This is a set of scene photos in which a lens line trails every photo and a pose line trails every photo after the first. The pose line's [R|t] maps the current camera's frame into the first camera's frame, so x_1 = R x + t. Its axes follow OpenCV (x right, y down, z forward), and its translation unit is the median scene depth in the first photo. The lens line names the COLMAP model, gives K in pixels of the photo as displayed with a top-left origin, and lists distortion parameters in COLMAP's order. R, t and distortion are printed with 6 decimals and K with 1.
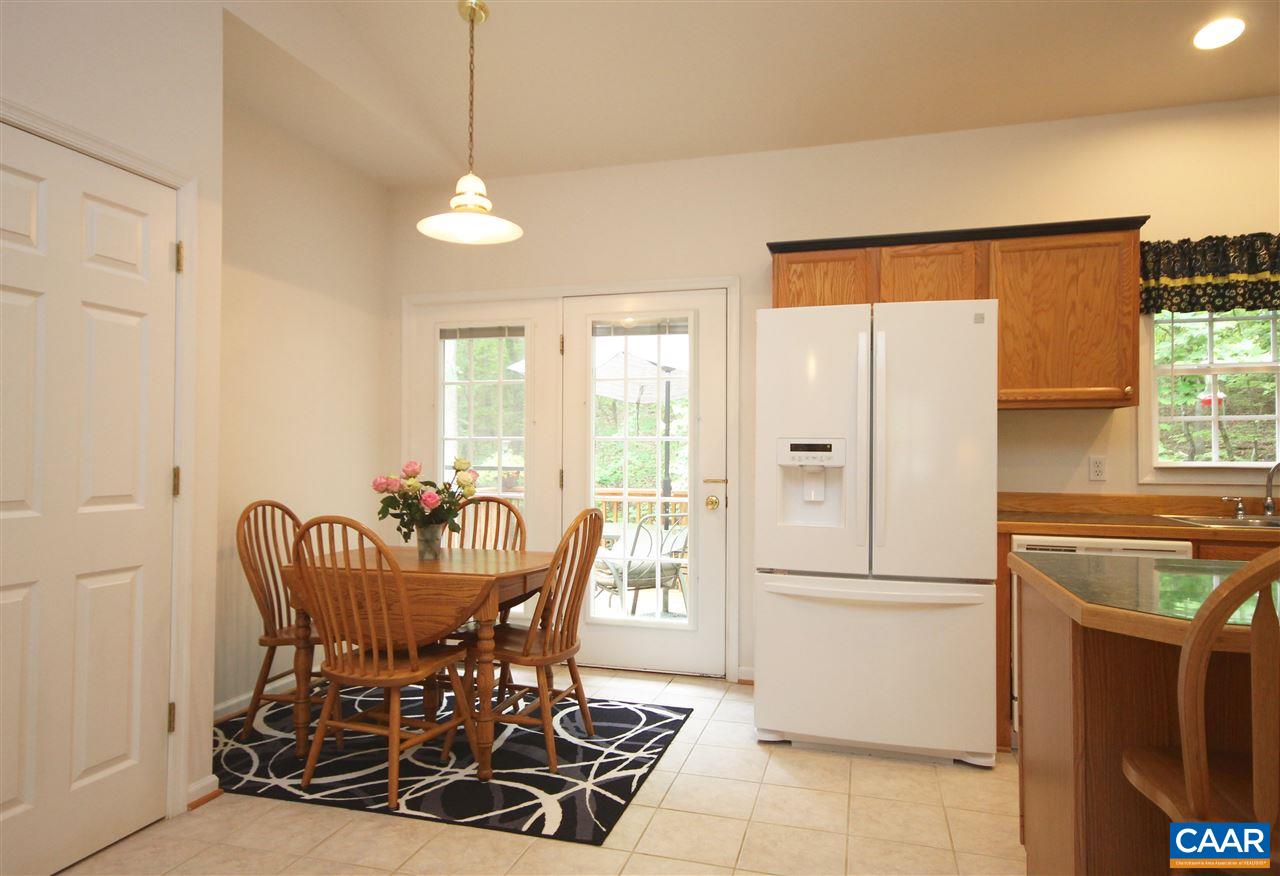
lens RADIAL K [[787.9, 0, 640.0], [0, 787.9, 438.0], [0, 0, 1]] dist [0.021183, 0.000499]
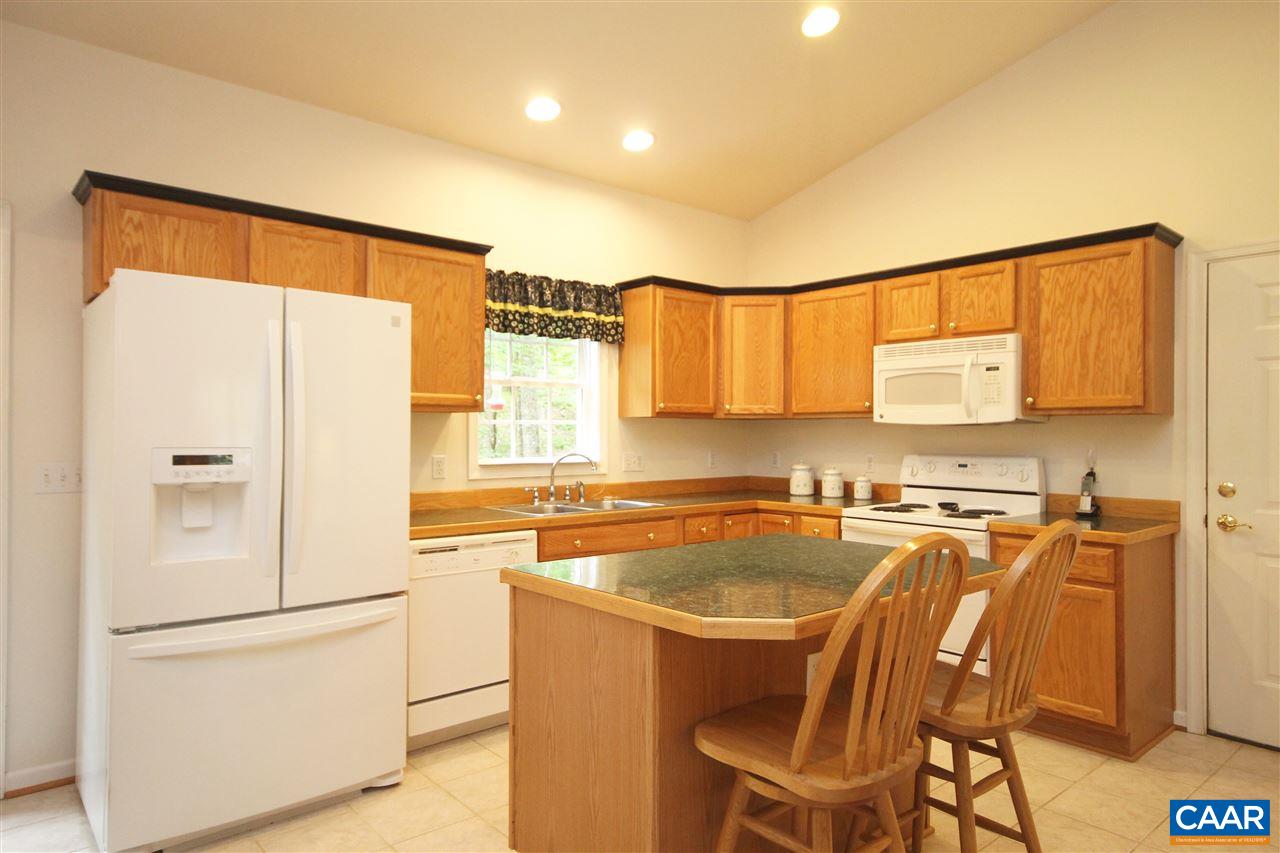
lens RADIAL K [[786.2, 0, 624.0], [0, 786.2, 427.0], [0, 0, 1]] dist [0.003566, 0.024755]
pose [[0.549331, 0.002497, 0.835601, -0.190022], [-0.016171, 0.999840, 0.007643, -0.030461], [-0.835448, -0.017711, 0.549284, 0.211759]]
